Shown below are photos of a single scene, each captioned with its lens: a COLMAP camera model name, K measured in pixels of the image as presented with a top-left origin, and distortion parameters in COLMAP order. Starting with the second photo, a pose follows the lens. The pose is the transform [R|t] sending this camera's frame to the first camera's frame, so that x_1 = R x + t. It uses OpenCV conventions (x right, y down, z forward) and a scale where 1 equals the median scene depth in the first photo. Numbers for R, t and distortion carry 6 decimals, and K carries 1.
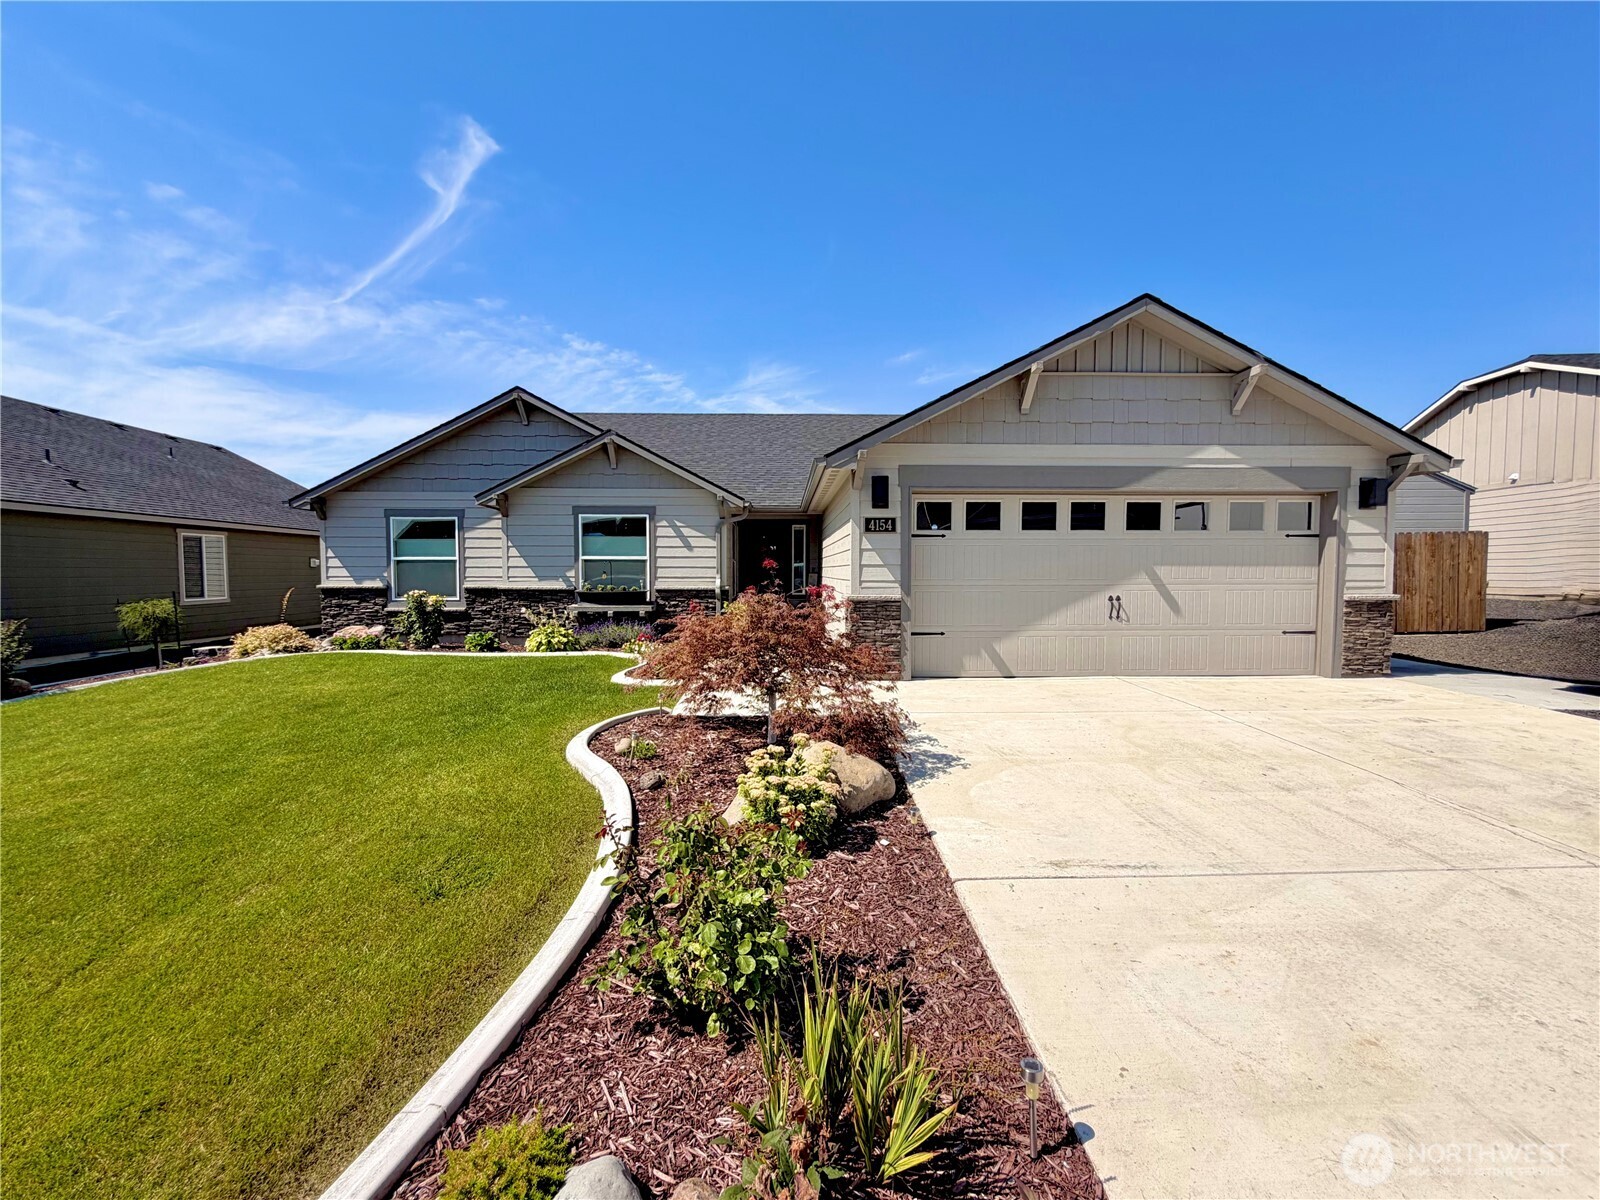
lens RADIAL K [[642.5, 0, 790.8], [0, 642.5, 598.9], [0, 0, 1]] dist [0.007482, 0.000141]
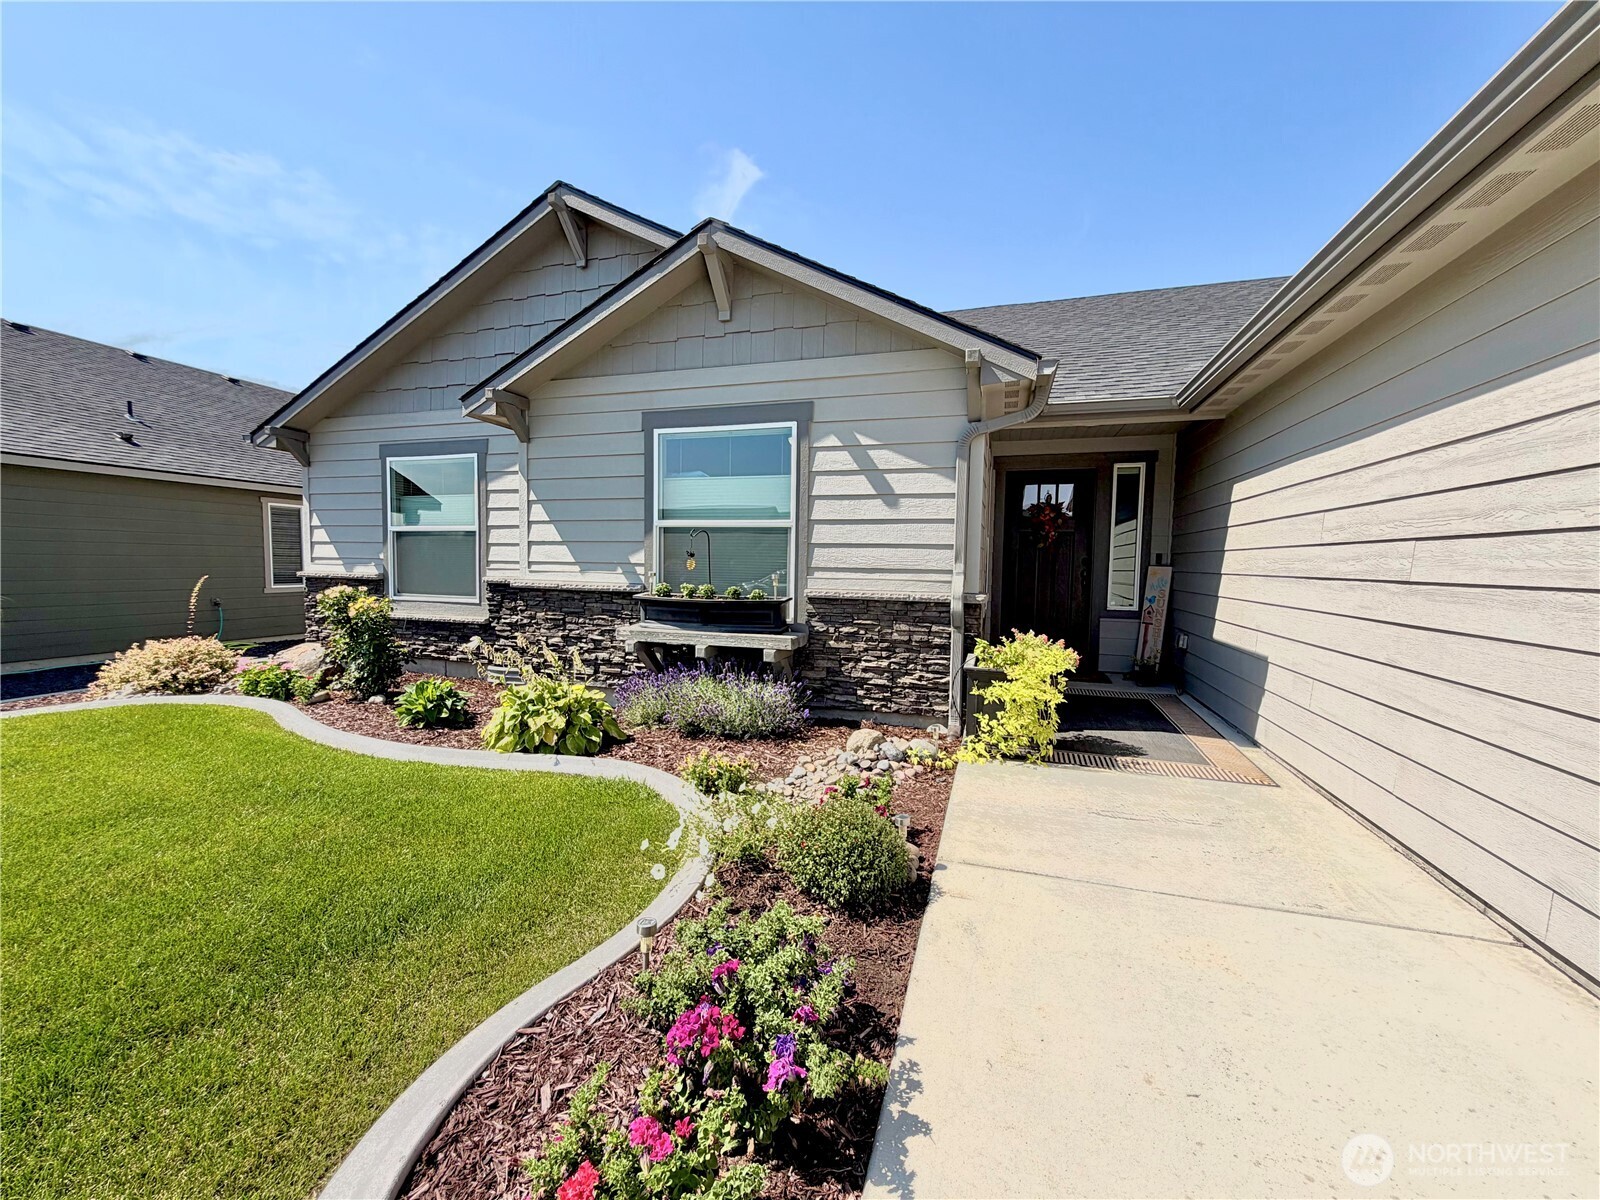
lens RADIAL K [[642.5, 0, 790.8], [0, 642.5, 598.9], [0, 0, 1]] dist [0.007482, 0.000141]
pose [[0.938363, 0.033586, -0.344017, -0.073344], [-0.028759, 0.999403, 0.019125, -0.021079], [0.344454, -0.008053, 0.938769, 0.593936]]
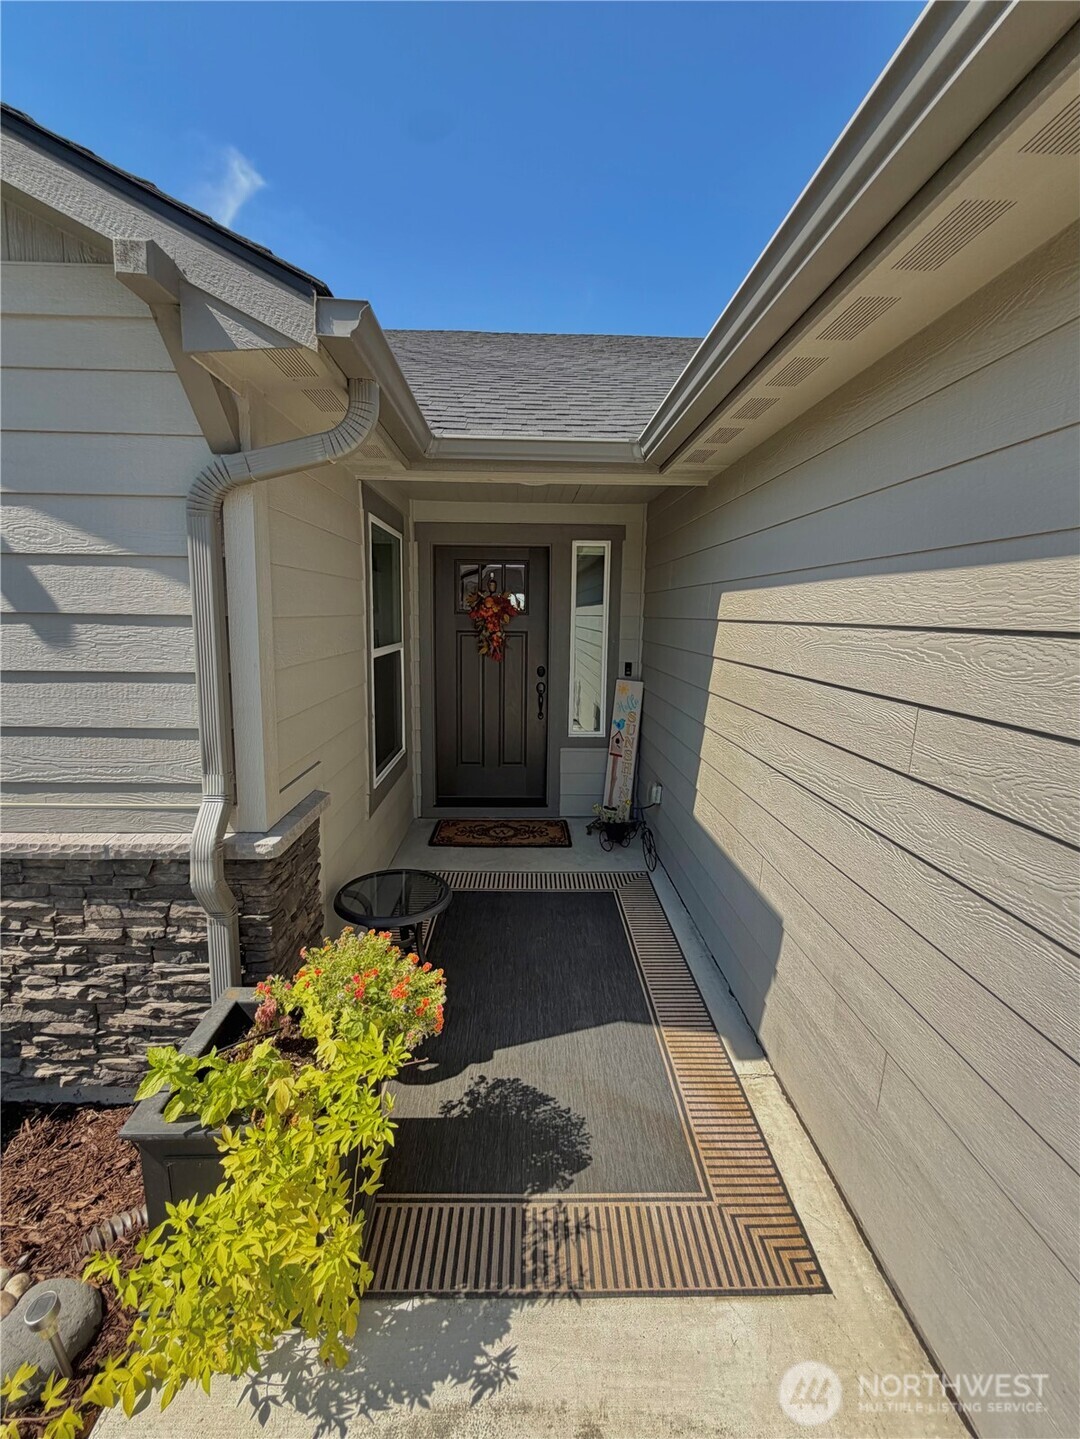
lens RADIAL K [[577.9, 0, 539.5], [0, 577.9, 676.0], [0, 0, 1]] dist [0.007482, 0.000141]
pose [[0.999862, 0.011885, -0.011643, -0.021703], [-0.010938, 0.996871, 0.078289, -0.078714], [0.012537, -0.078151, 0.996863, 0.844336]]
